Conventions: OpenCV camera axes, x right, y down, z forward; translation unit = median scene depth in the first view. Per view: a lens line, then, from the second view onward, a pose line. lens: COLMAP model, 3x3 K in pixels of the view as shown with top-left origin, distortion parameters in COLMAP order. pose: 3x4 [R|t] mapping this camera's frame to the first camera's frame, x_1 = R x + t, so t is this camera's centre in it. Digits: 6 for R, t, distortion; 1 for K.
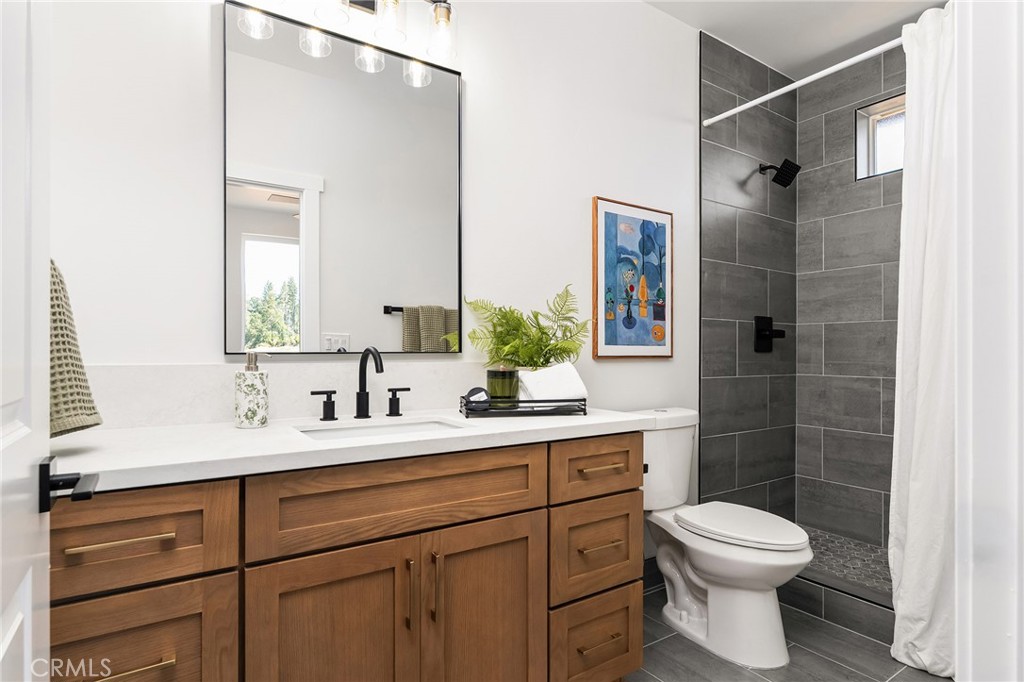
lens RADIAL K [[527.9, 0, 512.2], [0, 527.9, 347.4], [0, 0, 1]] dist [-0.006831, 0.001730]
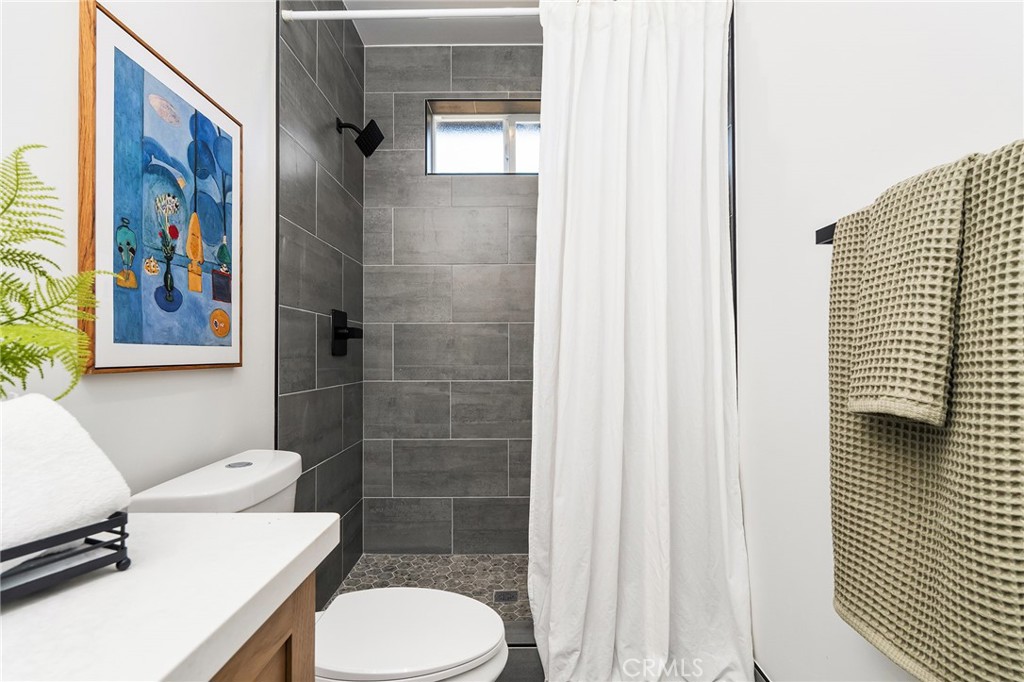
lens RADIAL K [[487.4, 0, 522.8], [0, 487.4, 349.3], [0, 0, 1]] dist [-0.004674, 0.000831]
pose [[0.552065, 0.003588, 0.833793, 0.021581], [-0.001138, 0.999993, -0.003550, 0.001808], [-0.833800, 0.001011, 0.552065, 0.442763]]
